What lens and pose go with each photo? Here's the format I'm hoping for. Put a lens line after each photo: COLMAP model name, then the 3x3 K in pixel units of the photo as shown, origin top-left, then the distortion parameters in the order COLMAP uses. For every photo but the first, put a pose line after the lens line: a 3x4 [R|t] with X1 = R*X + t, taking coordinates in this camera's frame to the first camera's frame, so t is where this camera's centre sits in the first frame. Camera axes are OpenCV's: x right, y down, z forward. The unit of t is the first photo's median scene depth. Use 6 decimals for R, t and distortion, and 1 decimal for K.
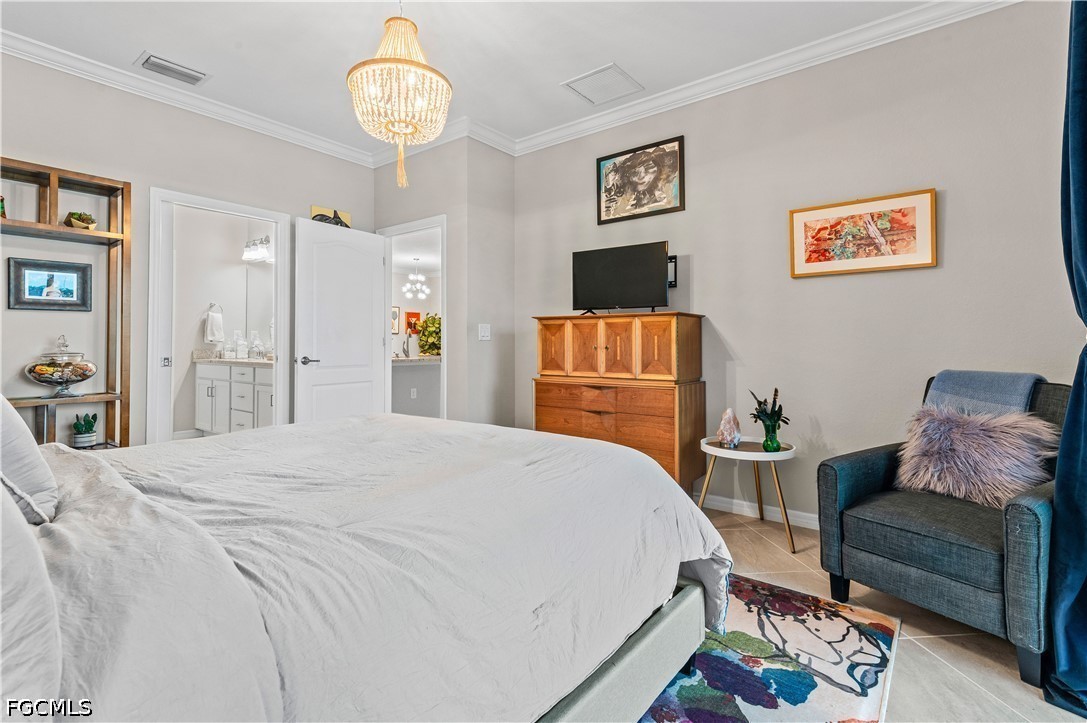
lens RADIAL K [[496.7, 0, 565.1], [0, 496.7, 341.2], [0, 0, 1]] dist [0.017156, -0.000120]
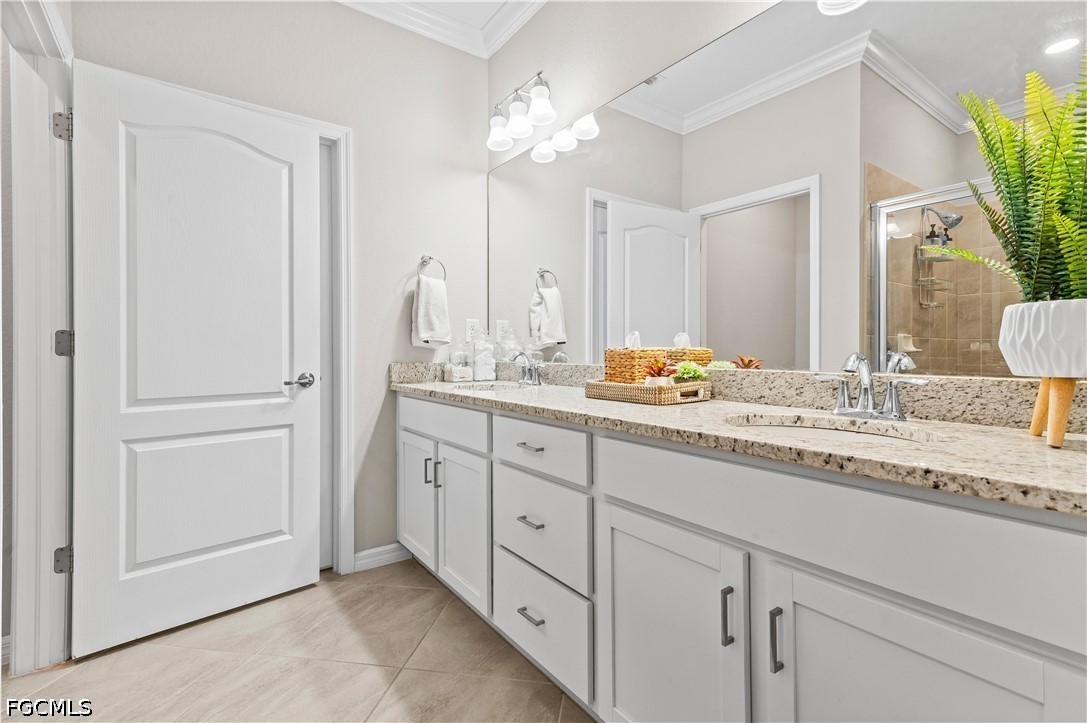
lens RADIAL K [[496.7, 0, 544.9], [0, 496.7, 354.2], [0, 0, 1]] dist [0.017156, -0.000120]
pose [[0.951742, 0.000583, -0.306897, -0.476718], [0.004872, 0.999843, 0.017010, 0.003418], [0.306859, -0.017684, 0.951591, 0.622957]]
